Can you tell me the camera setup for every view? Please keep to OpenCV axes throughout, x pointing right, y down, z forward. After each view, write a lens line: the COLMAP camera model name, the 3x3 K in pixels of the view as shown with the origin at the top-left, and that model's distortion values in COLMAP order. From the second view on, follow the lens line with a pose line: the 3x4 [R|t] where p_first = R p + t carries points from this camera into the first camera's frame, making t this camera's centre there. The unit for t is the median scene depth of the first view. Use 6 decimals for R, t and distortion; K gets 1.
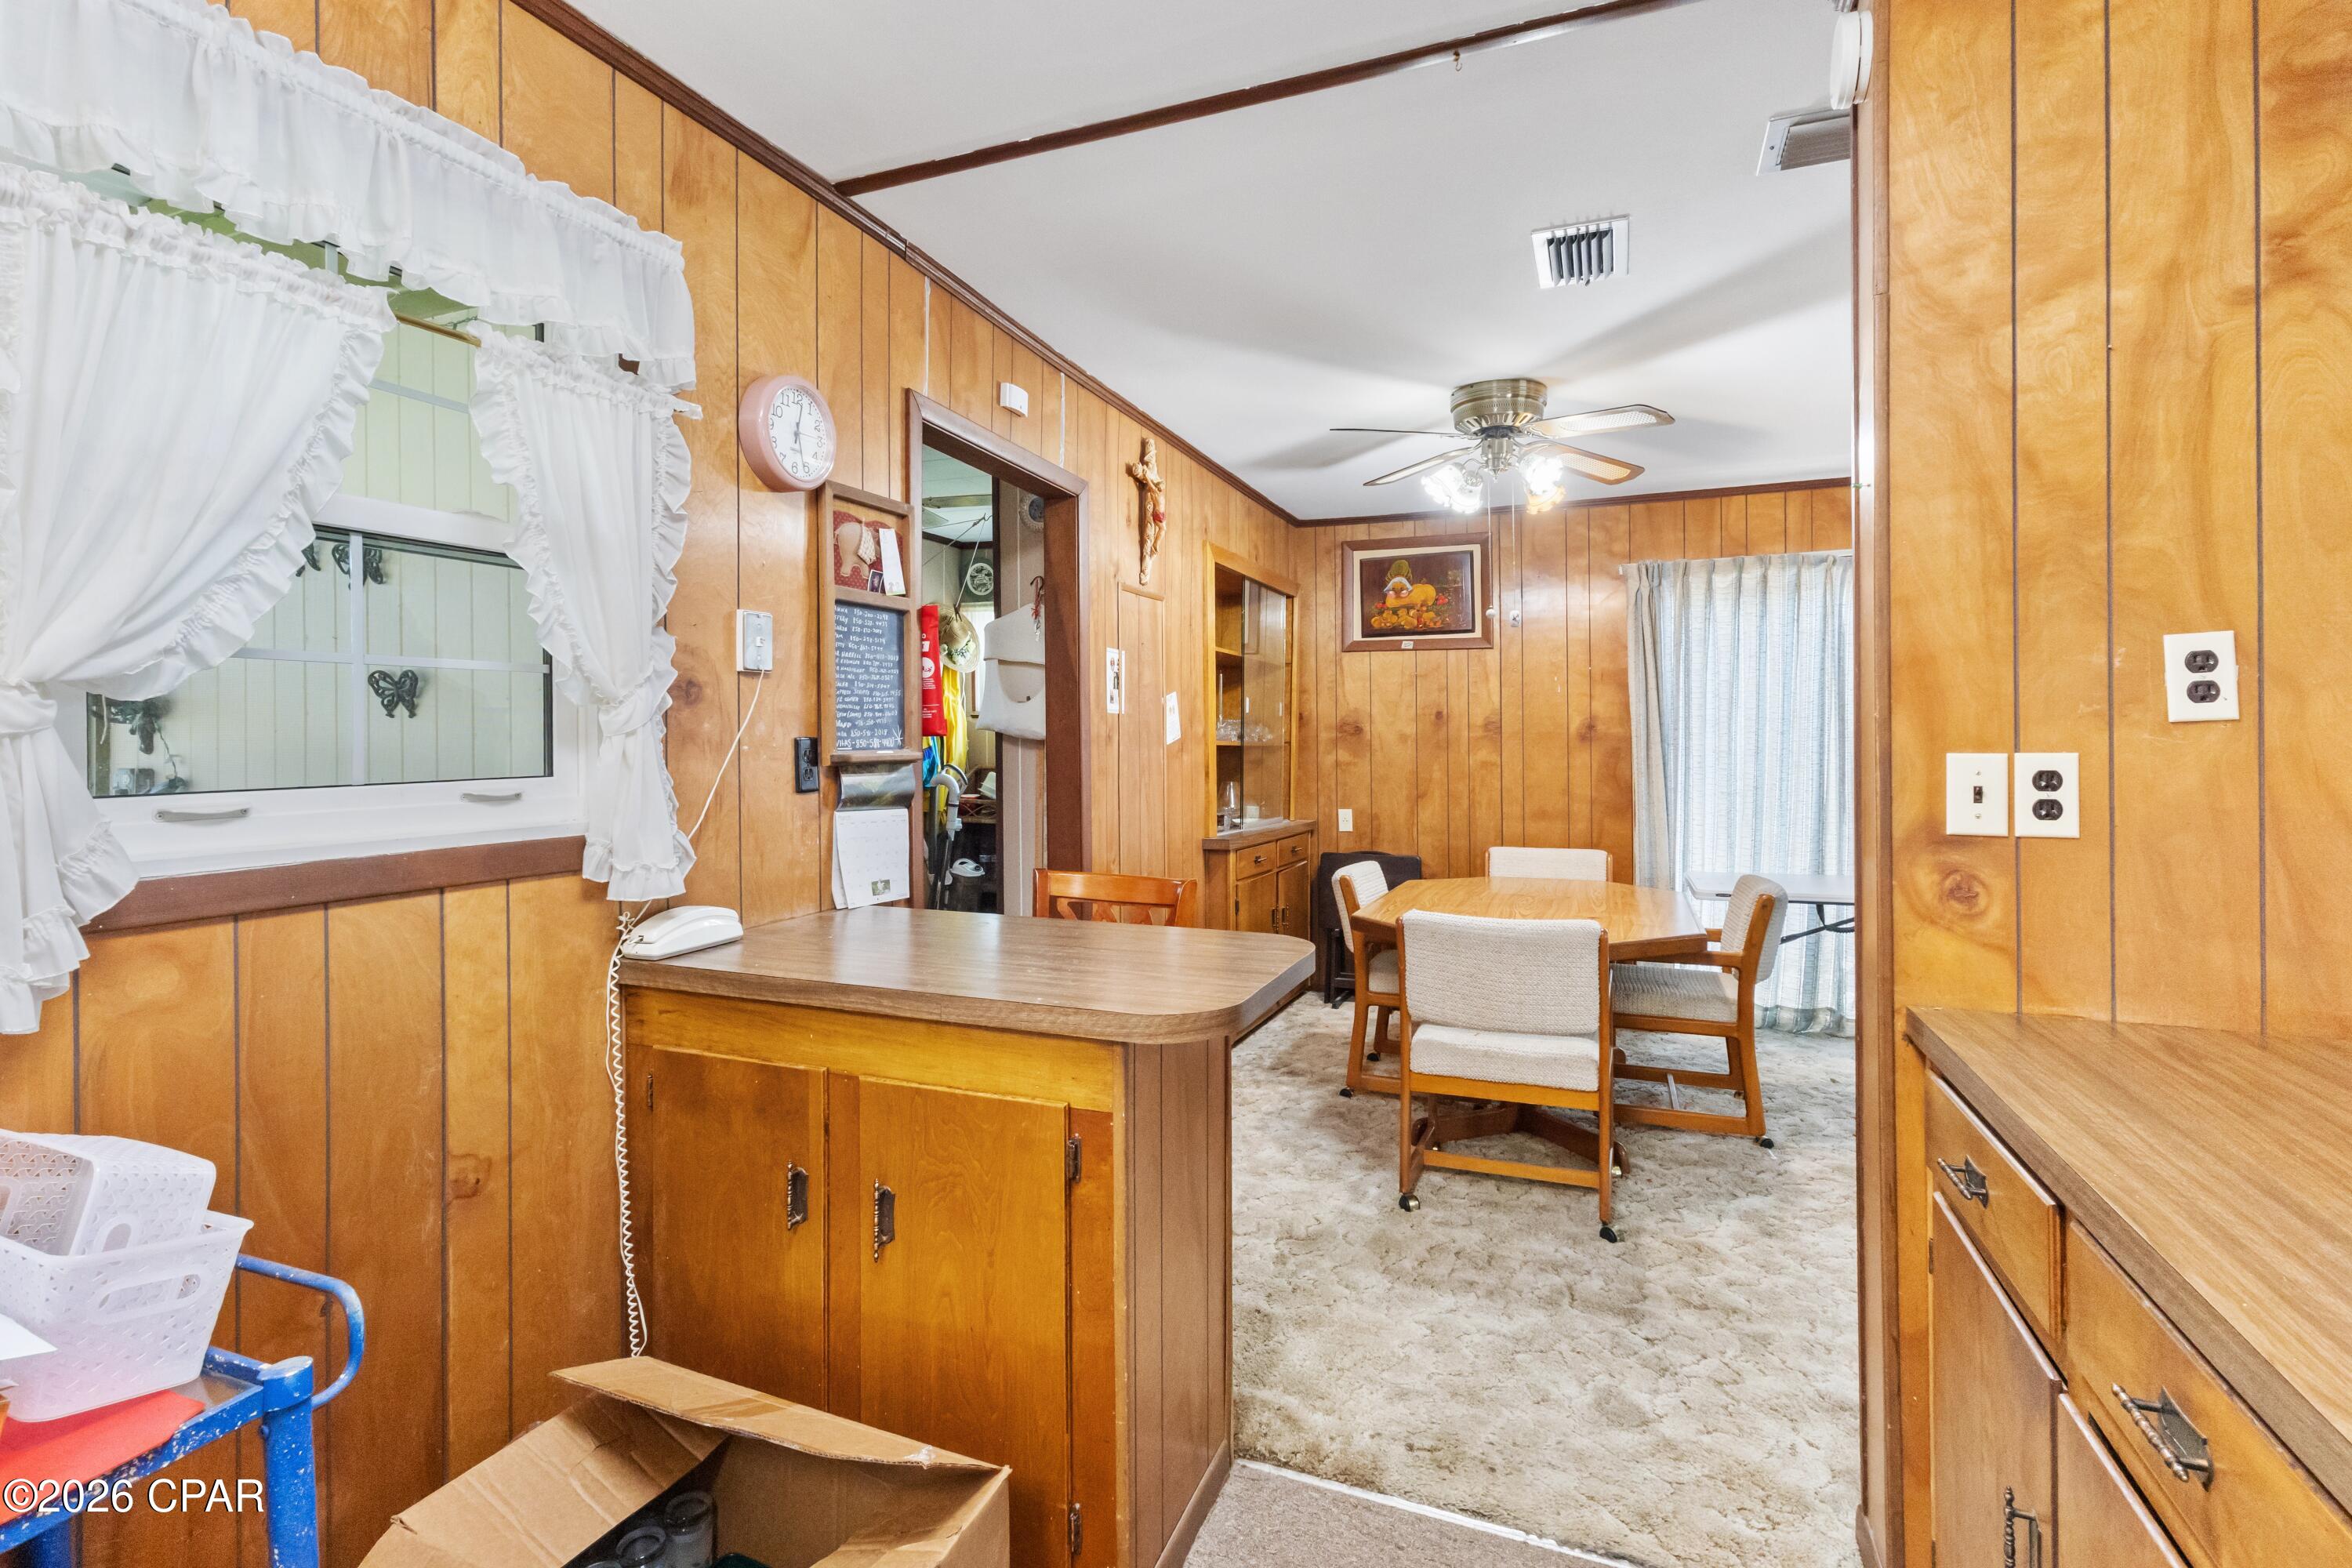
lens RADIAL K [[1107.3, 0, 1176.6], [0, 1107.3, 739.4], [0, 0, 1]] dist [-0.000029, 0.000131]
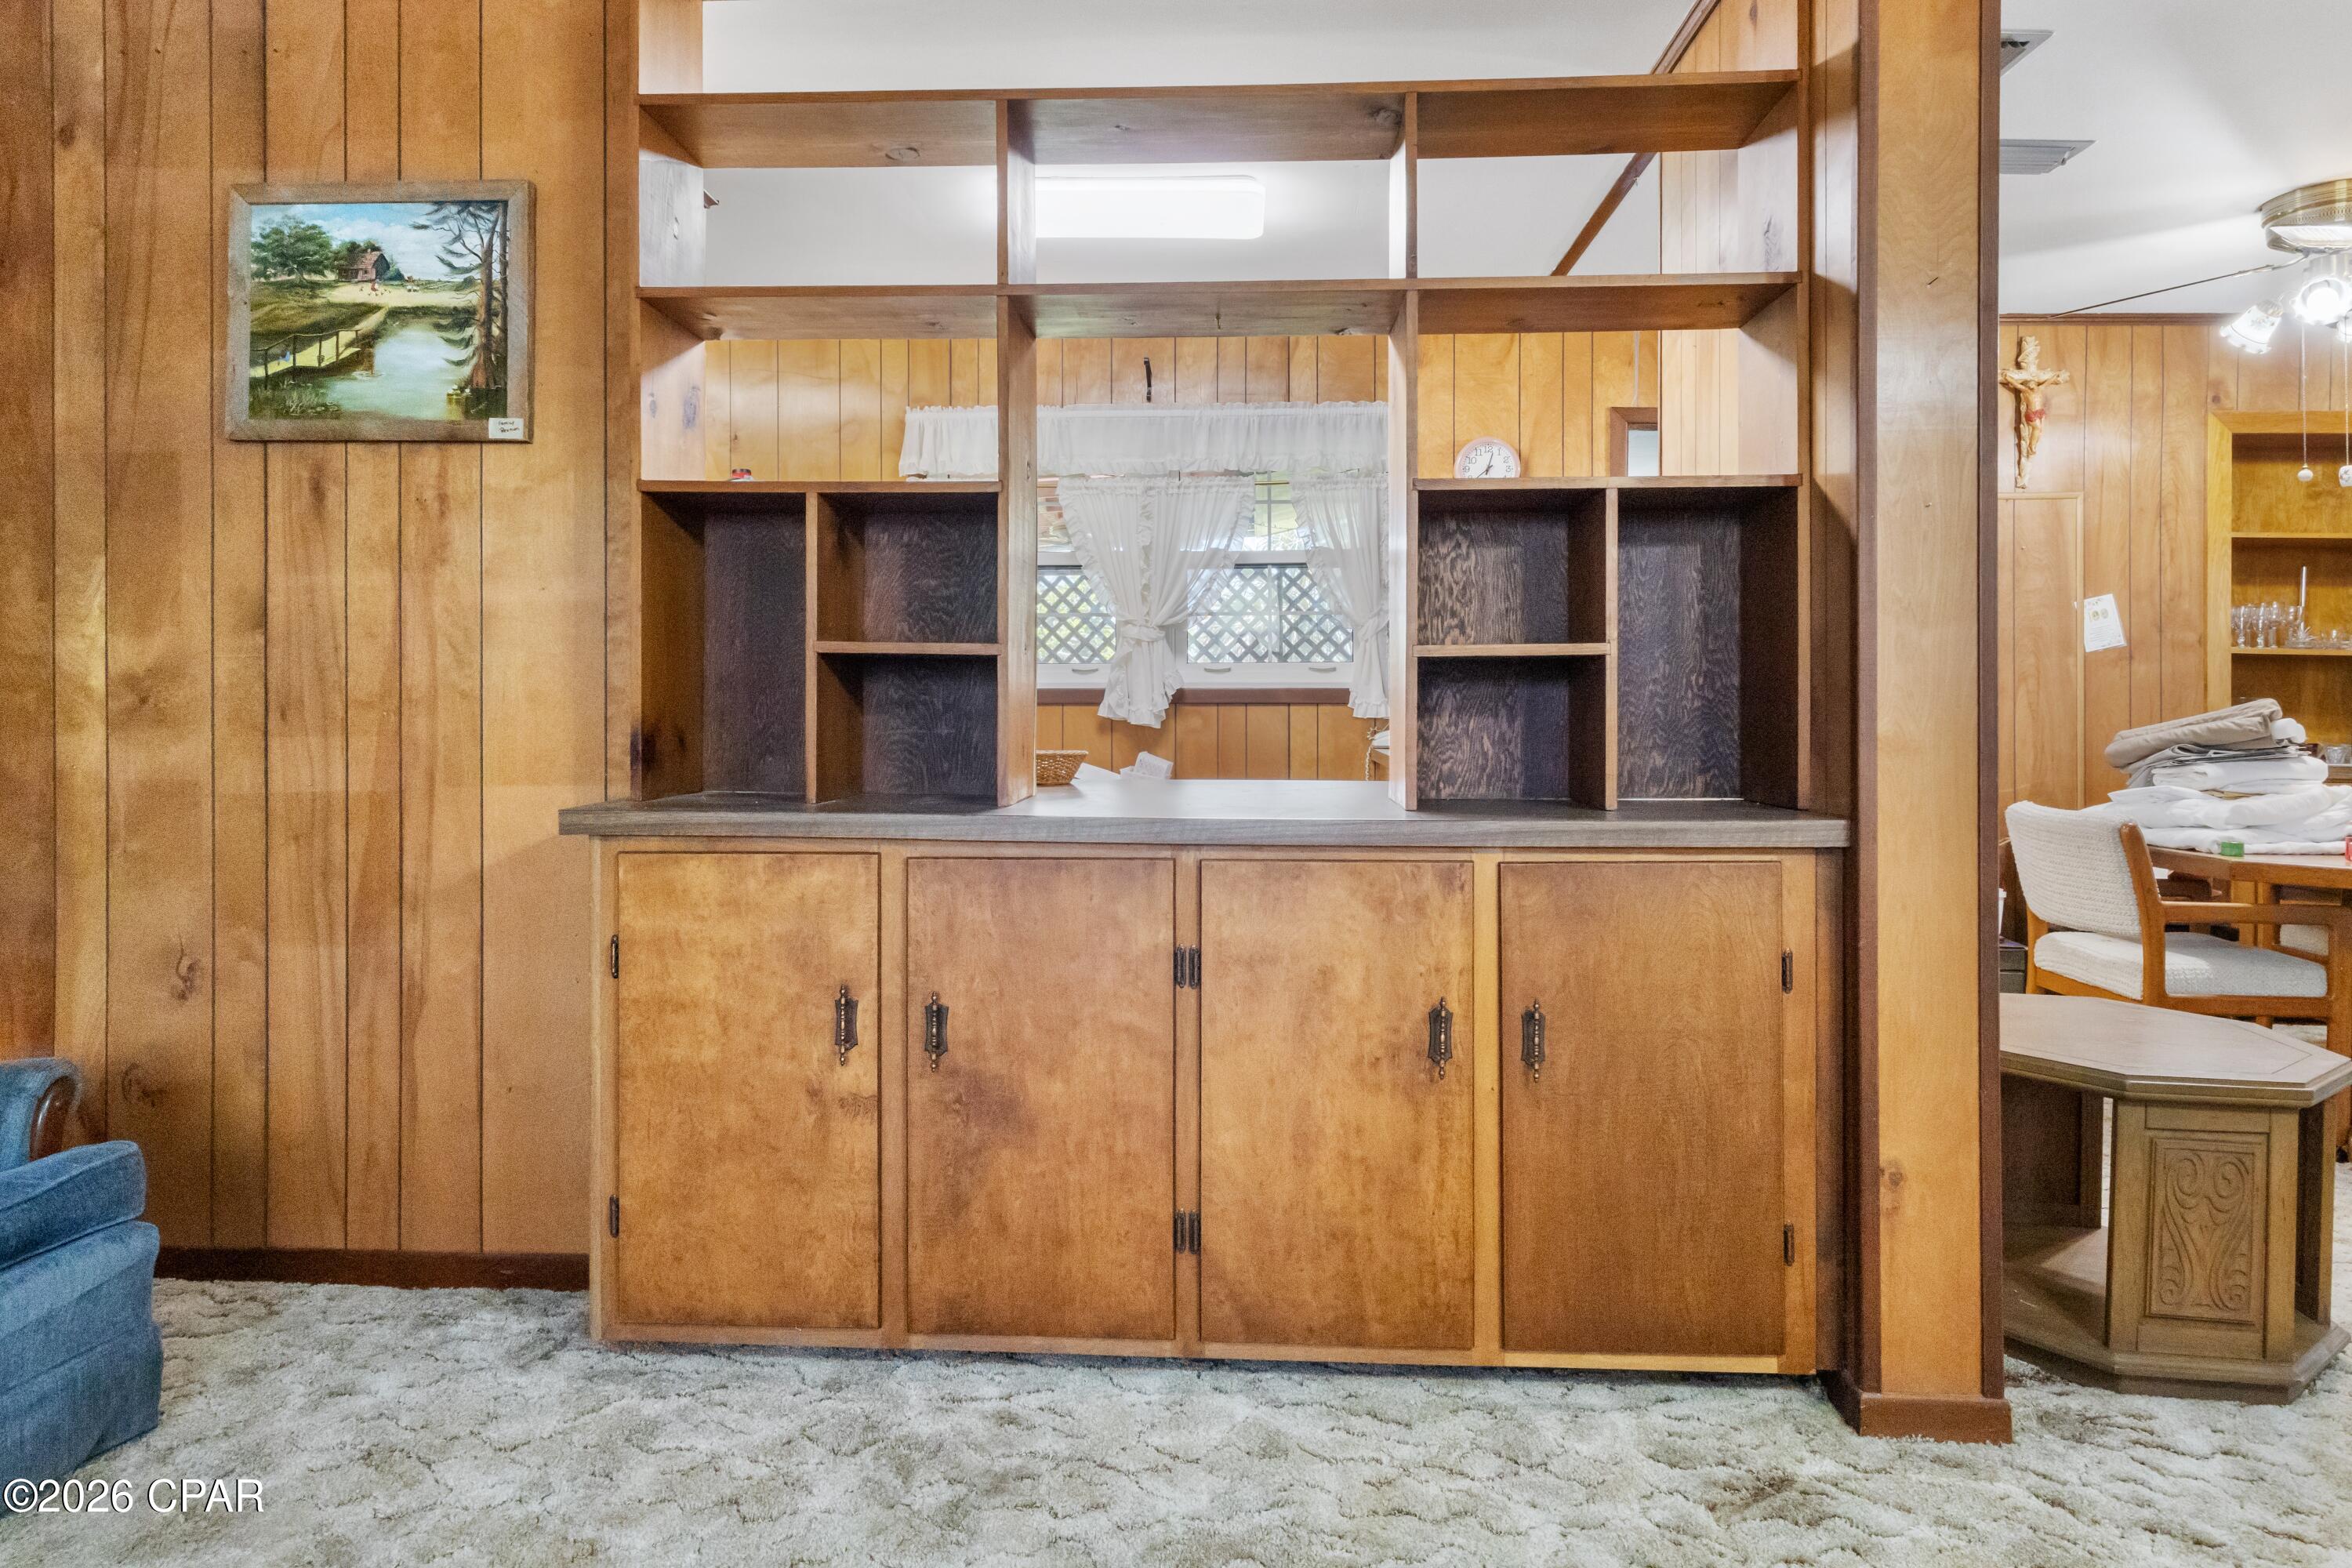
lens RADIAL K [[1436.3, 0, 1172.6], [0, 1436.3, 718.3], [0, 0, 1]] dist [0.001720, -0.000407]
pose [[0.316572, 0.012890, -0.948481, 0.696984], [-0.003135, 0.999916, 0.012542, 0.037358], [0.948563, -0.000997, 0.316586, -0.084436]]
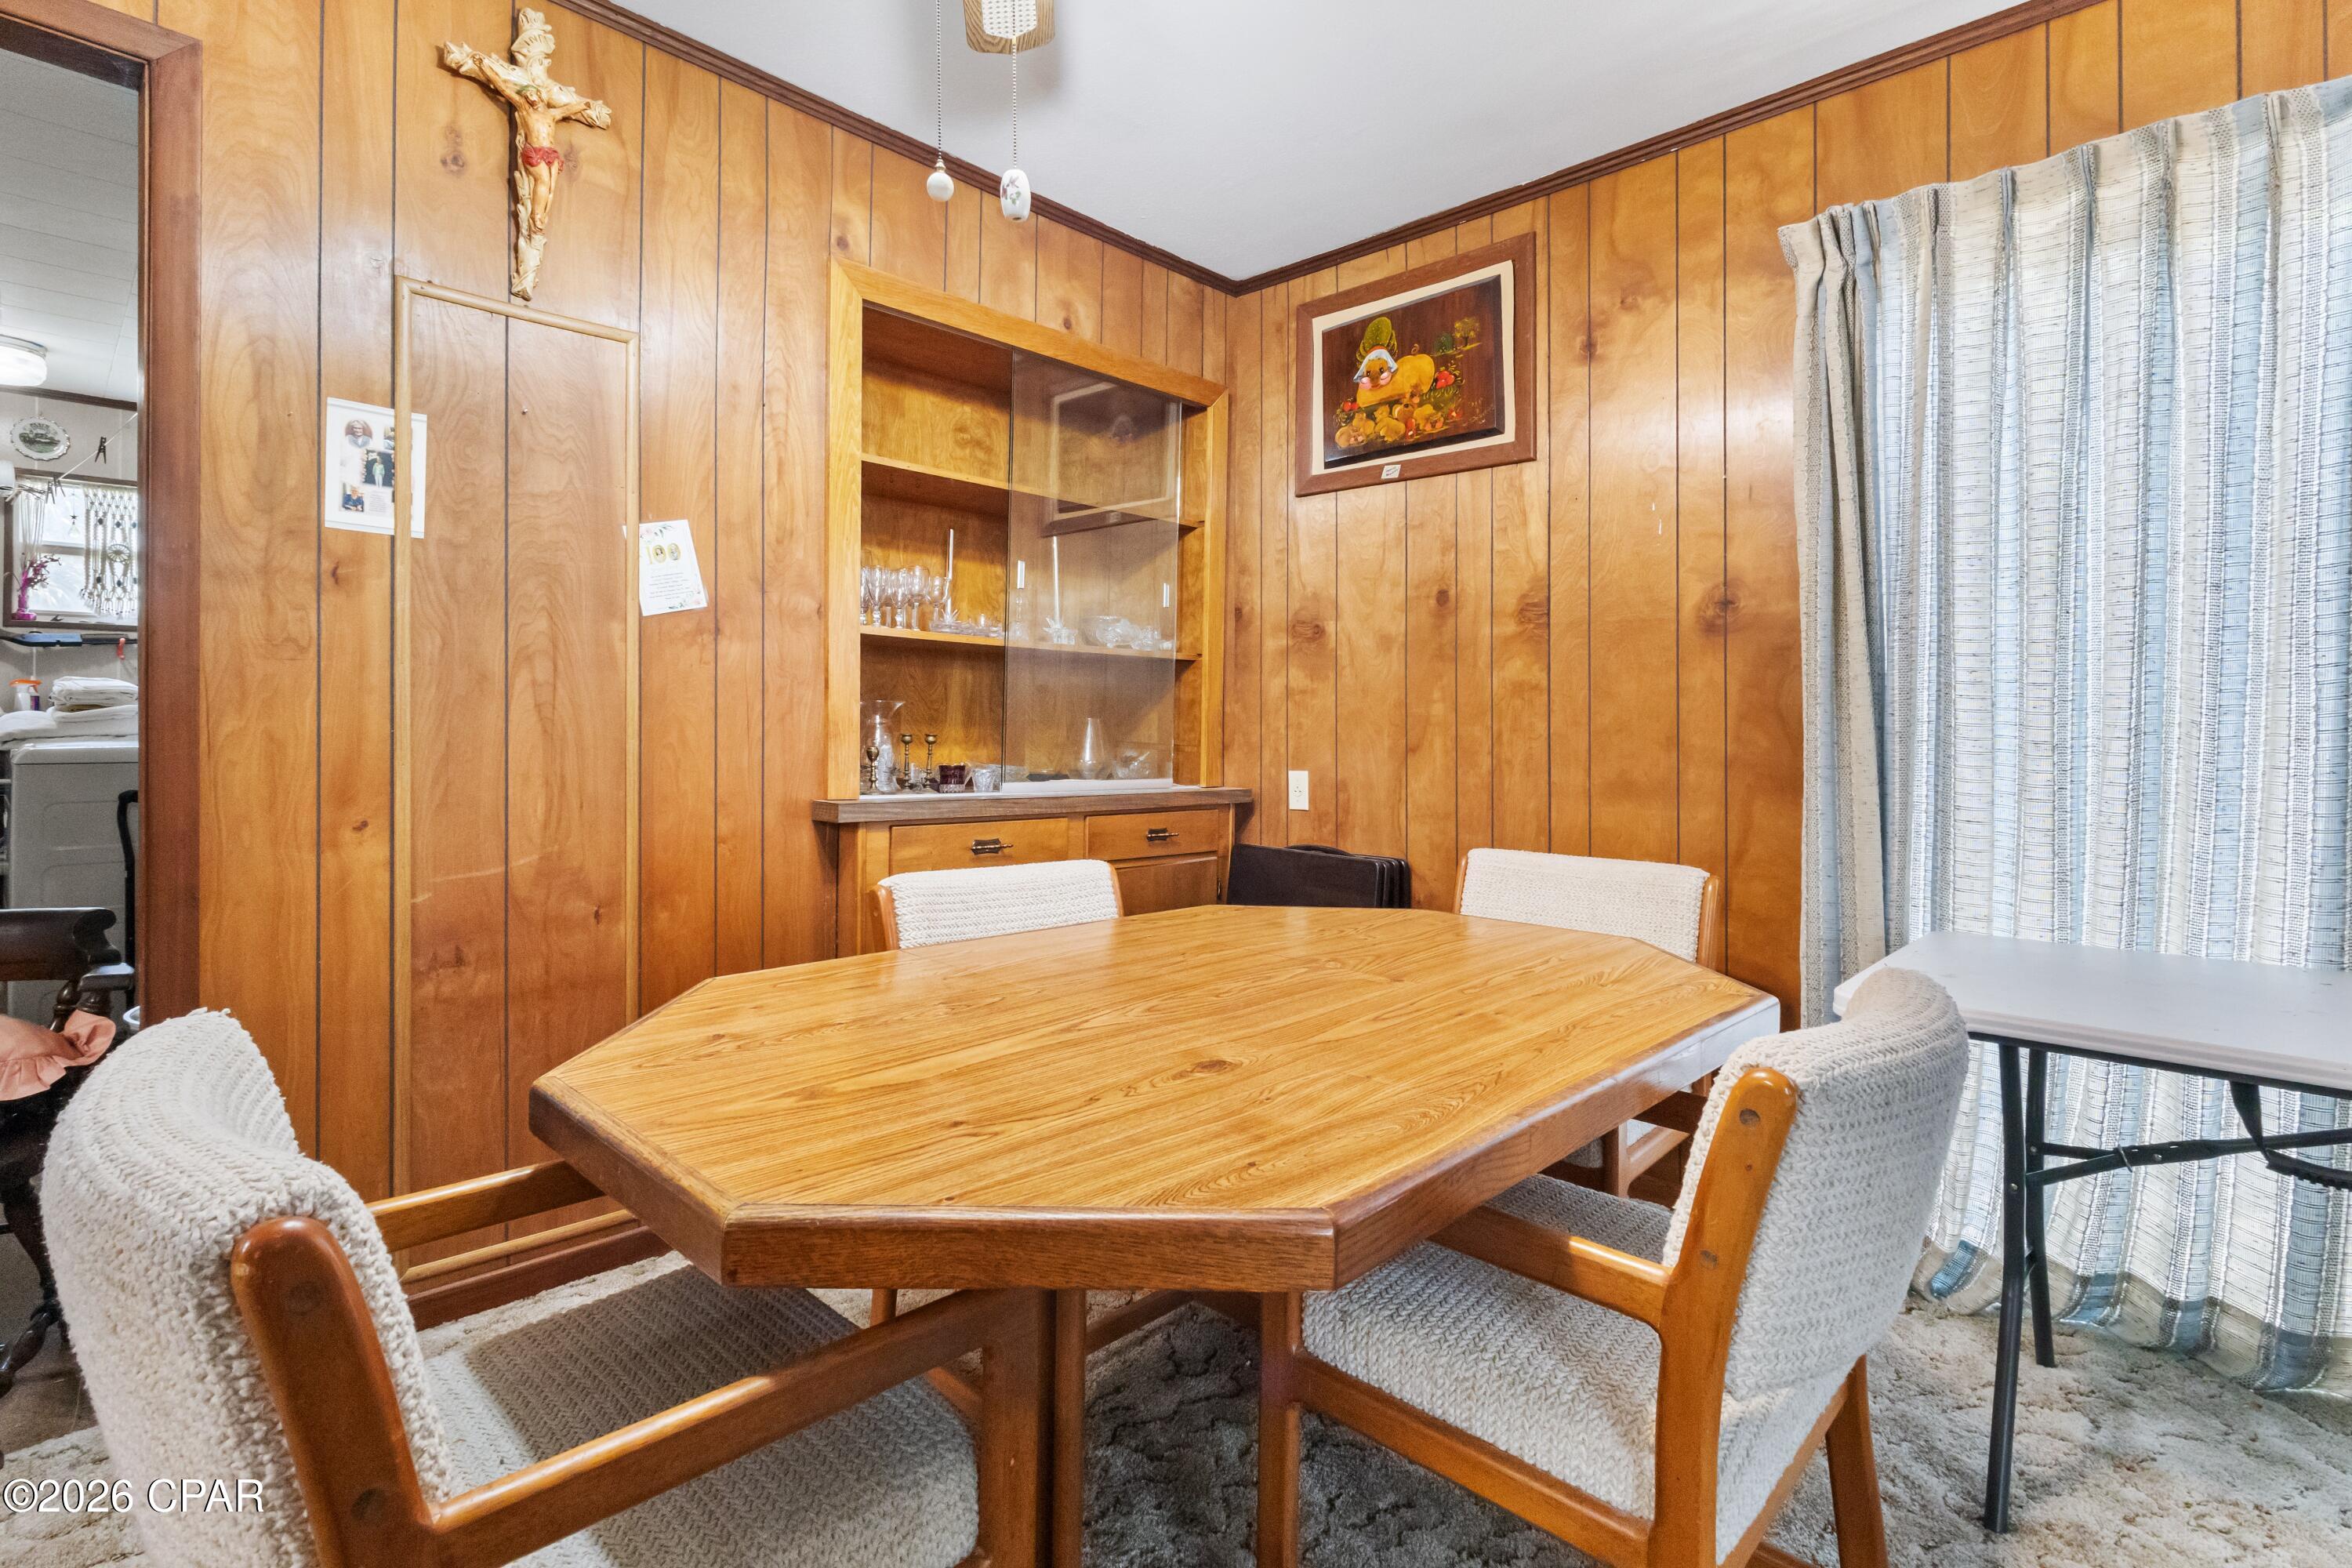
lens RADIAL K [[1113.5, 0, 1172.3], [0, 1113.5, 715.8], [0, 0, 1]] dist [-0.000099, 0.000219]
pose [[0.923545, 0.008638, -0.383393, 0.335423], [-0.011685, 0.999916, -0.005619, 0.041229], [0.383312, 0.009670, 0.923568, 0.473435]]
